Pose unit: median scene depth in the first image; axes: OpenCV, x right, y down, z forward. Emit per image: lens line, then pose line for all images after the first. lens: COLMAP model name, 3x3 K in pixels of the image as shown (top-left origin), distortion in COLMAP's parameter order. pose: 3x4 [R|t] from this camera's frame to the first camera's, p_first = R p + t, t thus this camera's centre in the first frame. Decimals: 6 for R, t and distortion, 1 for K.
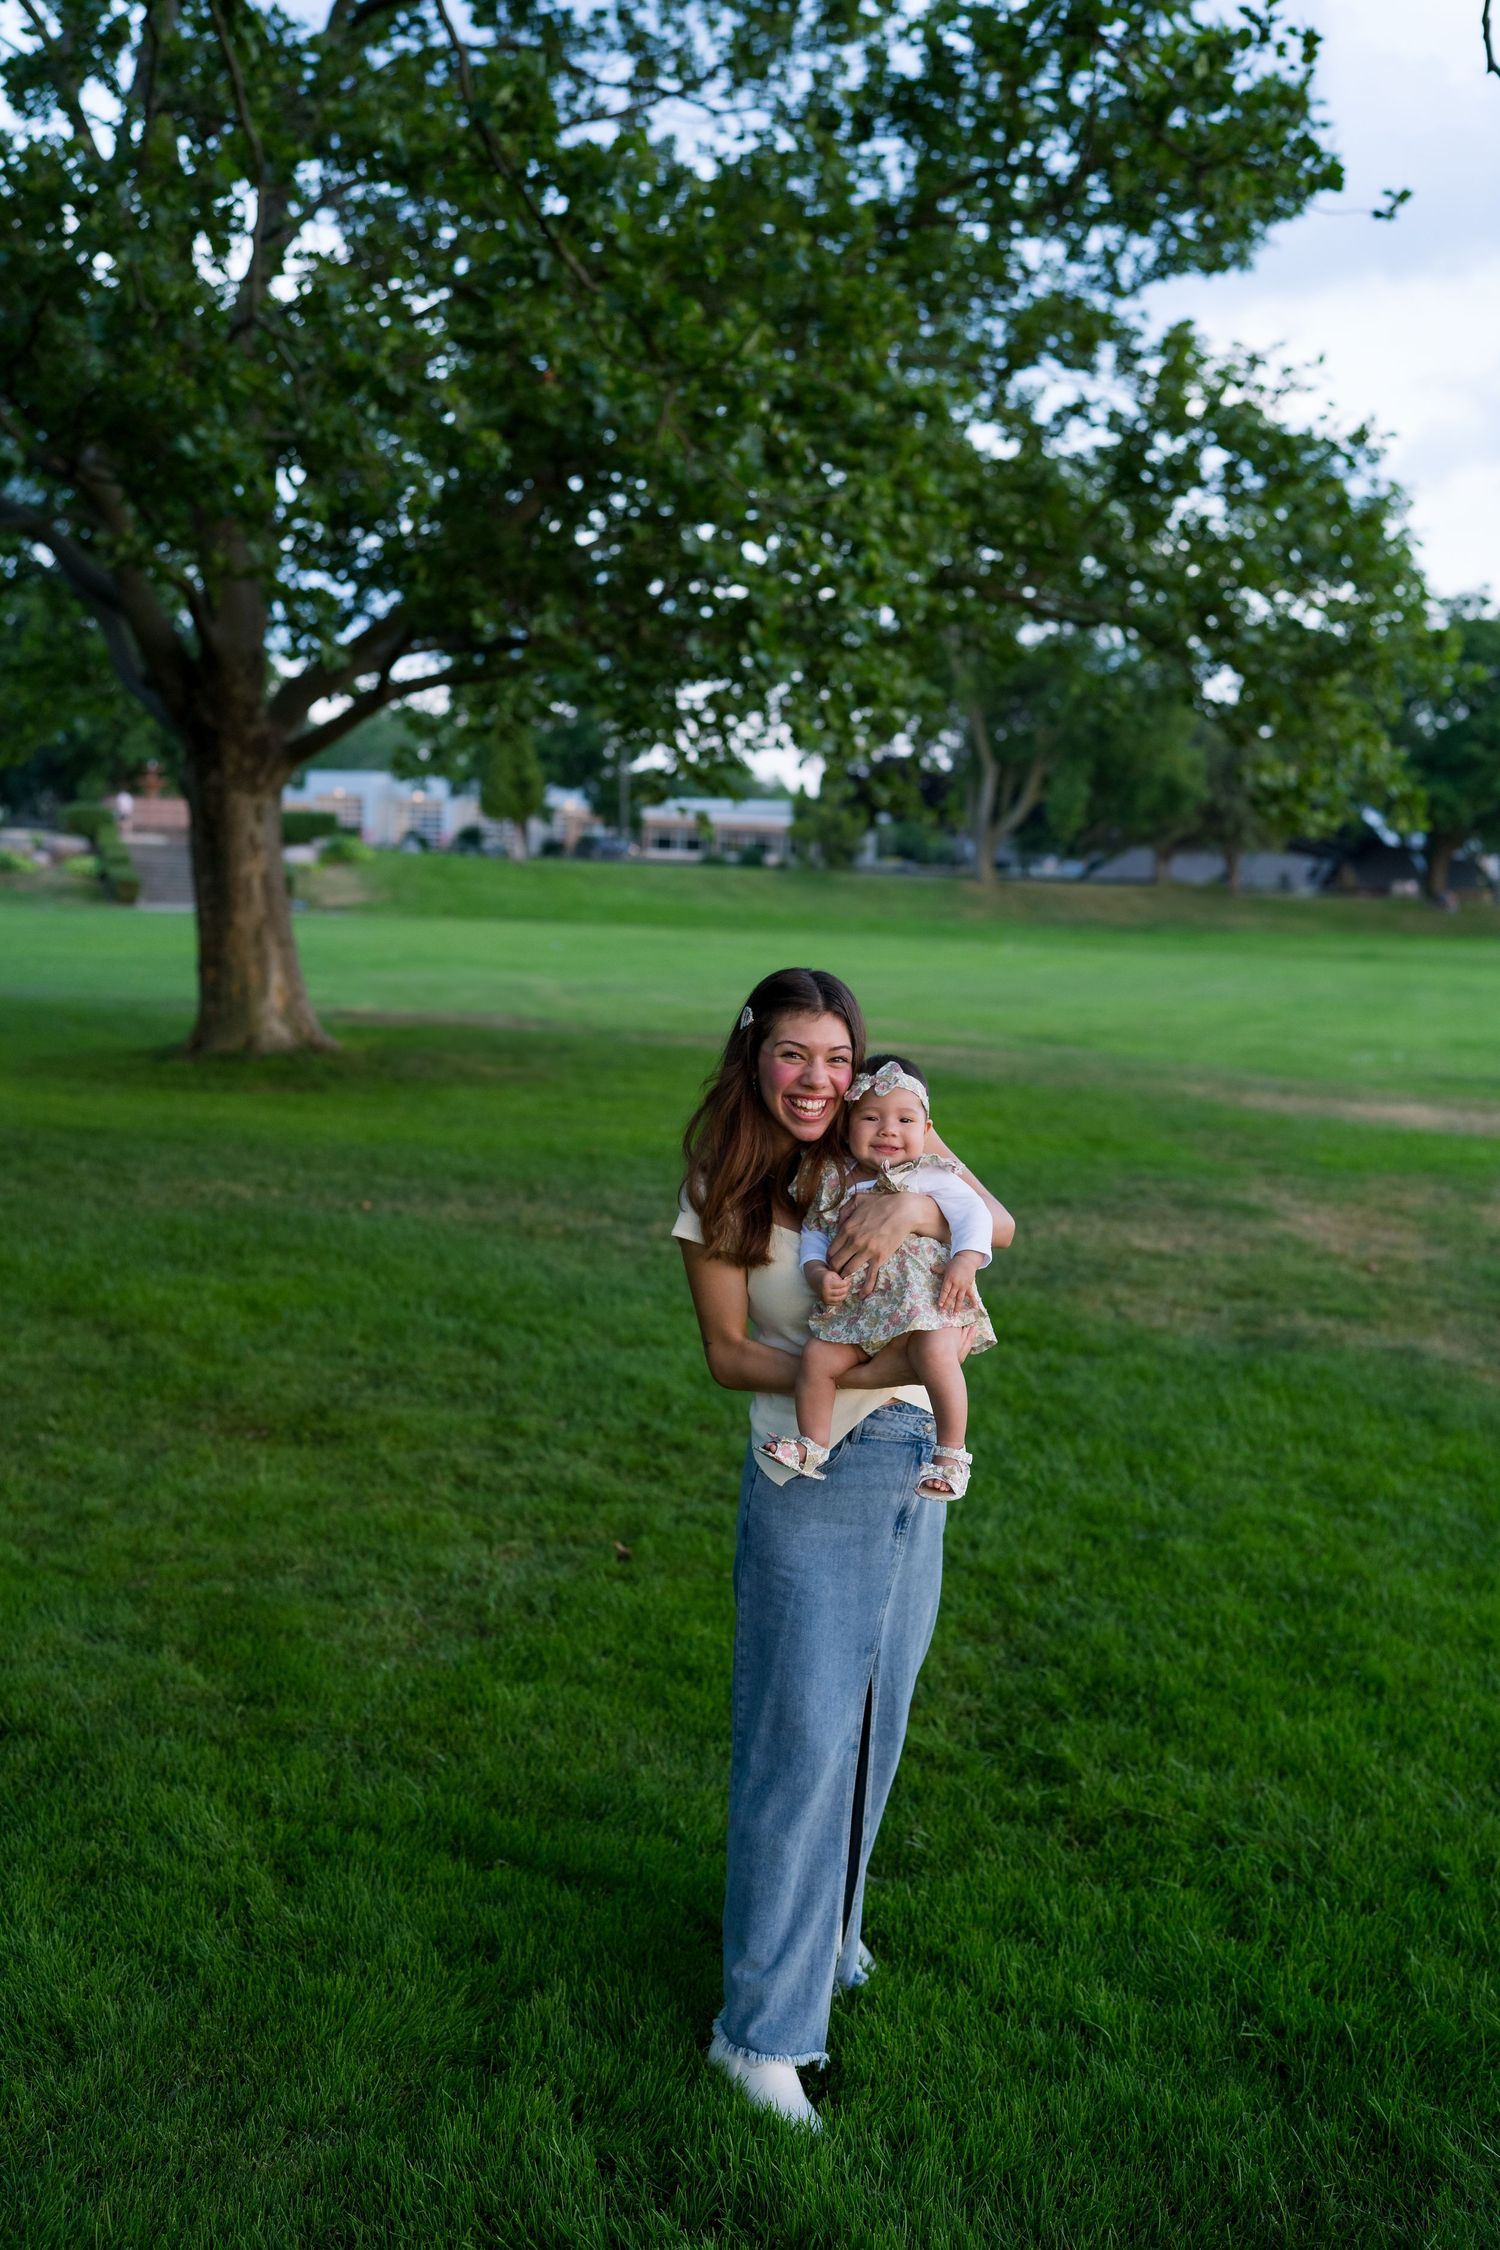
lens RADIAL K [[2341.3, 0, 783.4], [0, 2341.3, 1094.5], [0, 0, 1]] dist [-0.008194, 0.015058]
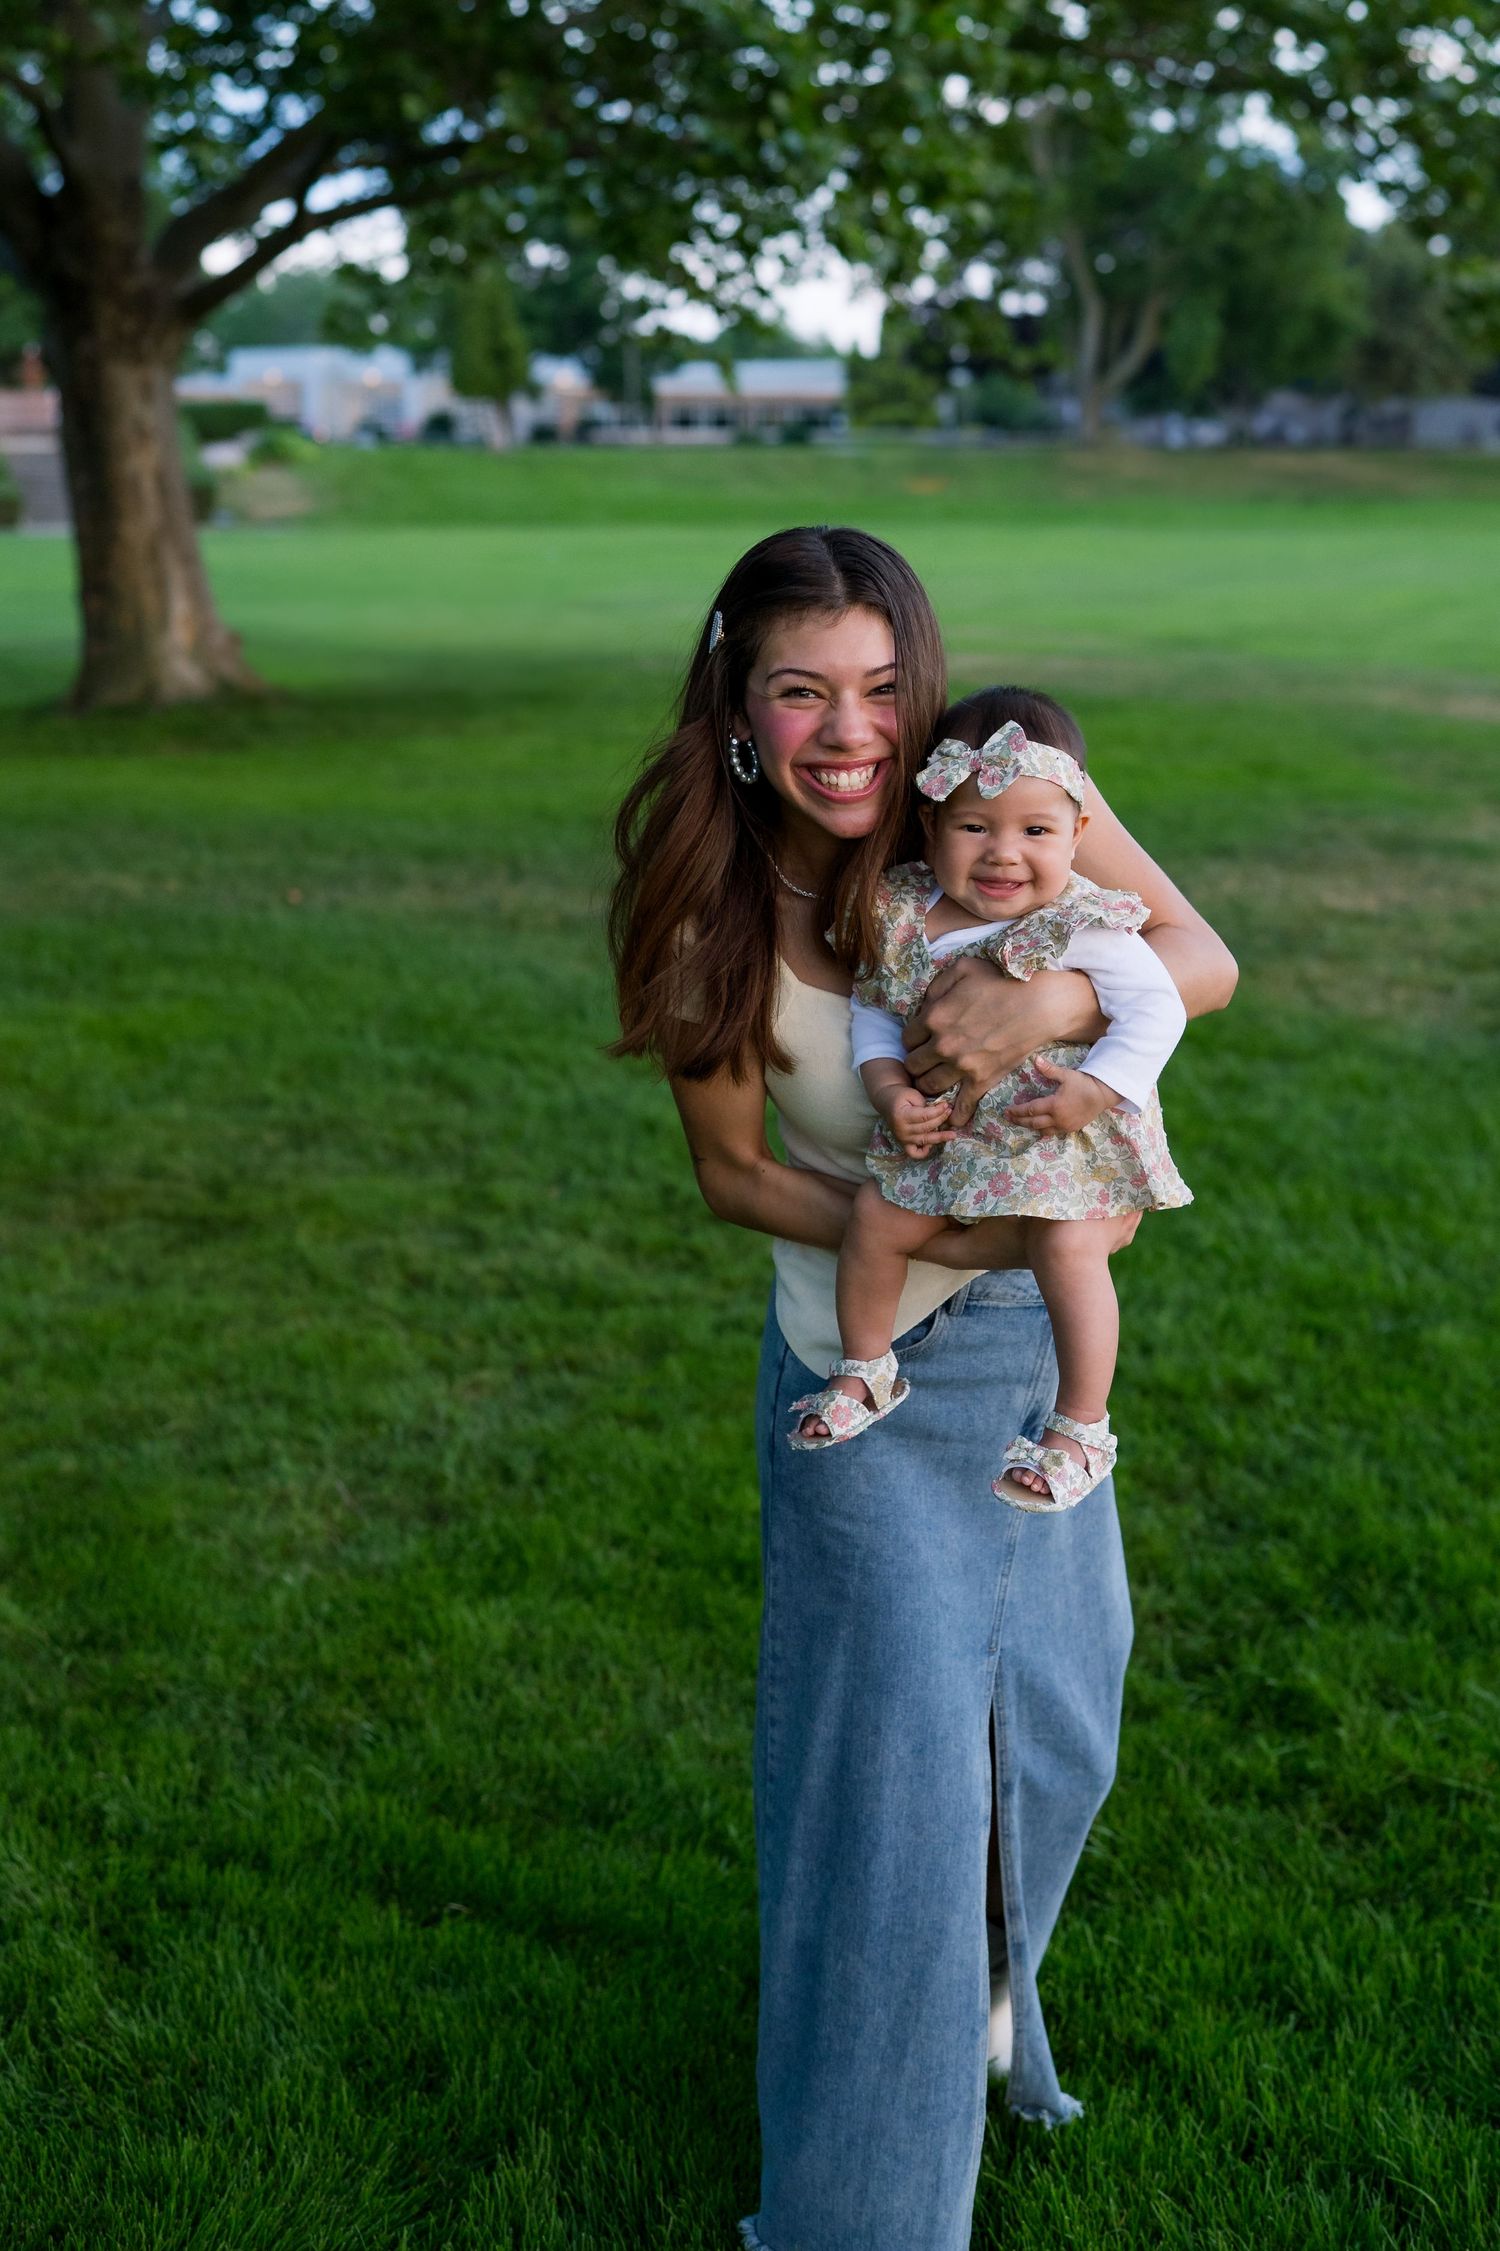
lens RADIAL K [[2342.4, 0, 783.4], [0, 2342.4, 1095.0], [0, 0, 1]] dist [-0.008194, 0.015058]
pose [[0.998523, -0.041384, -0.035207, 0.001674], [0.045898, 0.989238, 0.138927, 0.015932], [0.029079, -0.140338, 0.989677, 0.309147]]
